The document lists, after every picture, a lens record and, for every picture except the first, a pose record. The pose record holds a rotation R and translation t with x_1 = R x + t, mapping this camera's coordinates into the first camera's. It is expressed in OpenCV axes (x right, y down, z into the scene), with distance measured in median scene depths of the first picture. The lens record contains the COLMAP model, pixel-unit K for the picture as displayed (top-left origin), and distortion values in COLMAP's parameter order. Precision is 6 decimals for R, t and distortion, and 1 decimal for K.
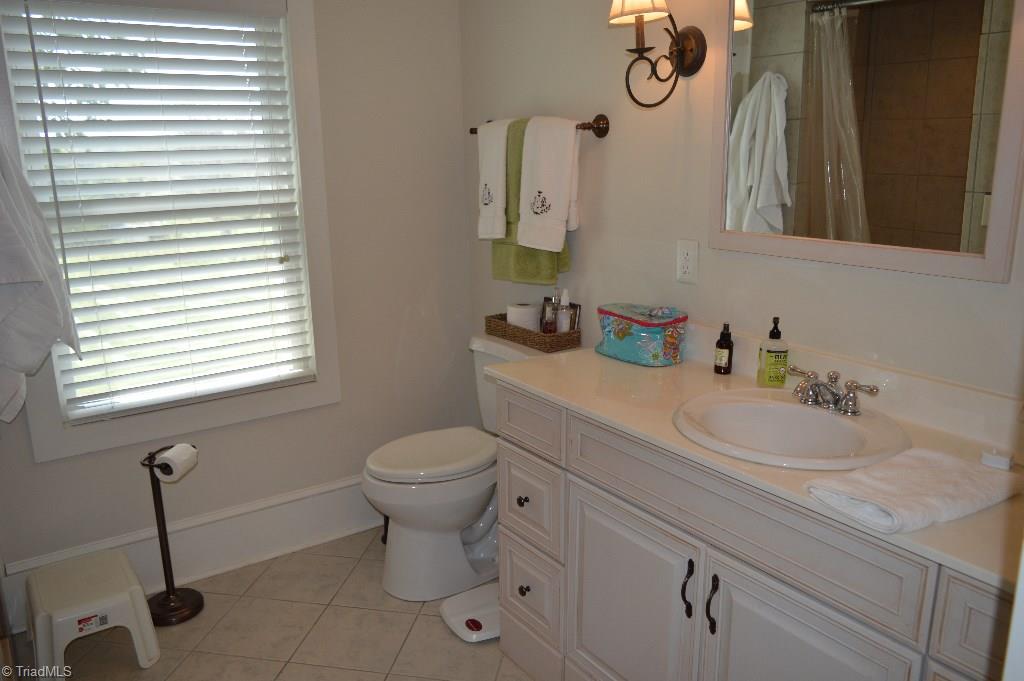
lens RADIAL K [[796.8, 0, 508.6], [0, 796.8, 341.3], [0, 0, 1]] dist [-0.025087, 0.013970]
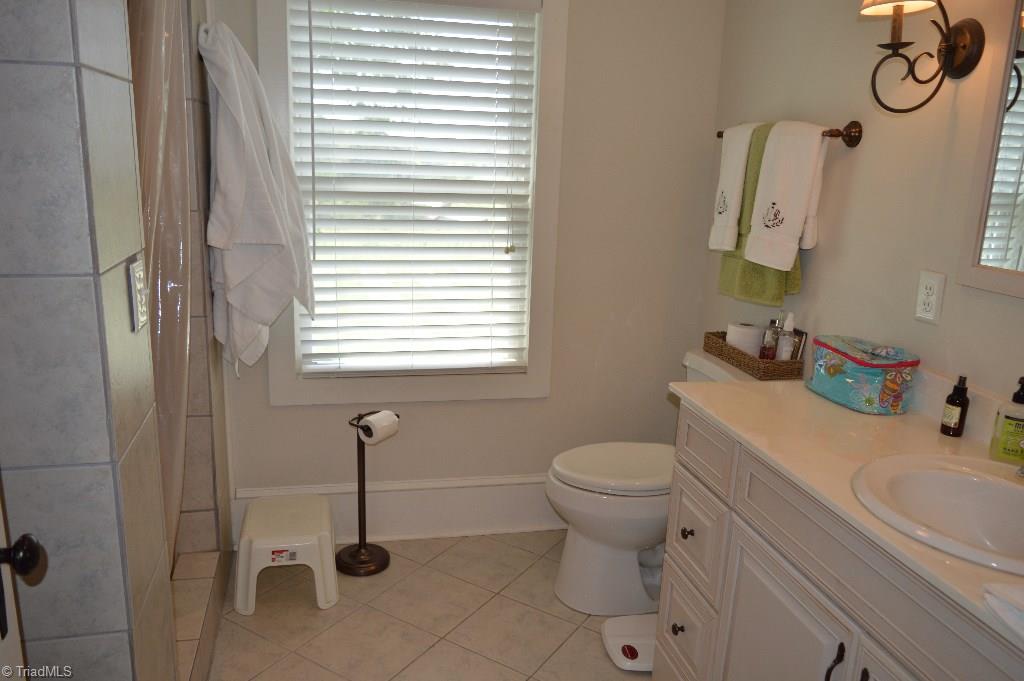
lens RADIAL K [[796.8, 0, 513.0], [0, 796.8, 341.2], [0, 0, 1]] dist [-0.025087, 0.013970]
pose [[0.926965, 0.138269, -0.348736, 0.105416], [-0.141231, 0.989830, 0.017053, -0.005446], [0.347548, 0.033445, 0.937066, 0.054242]]
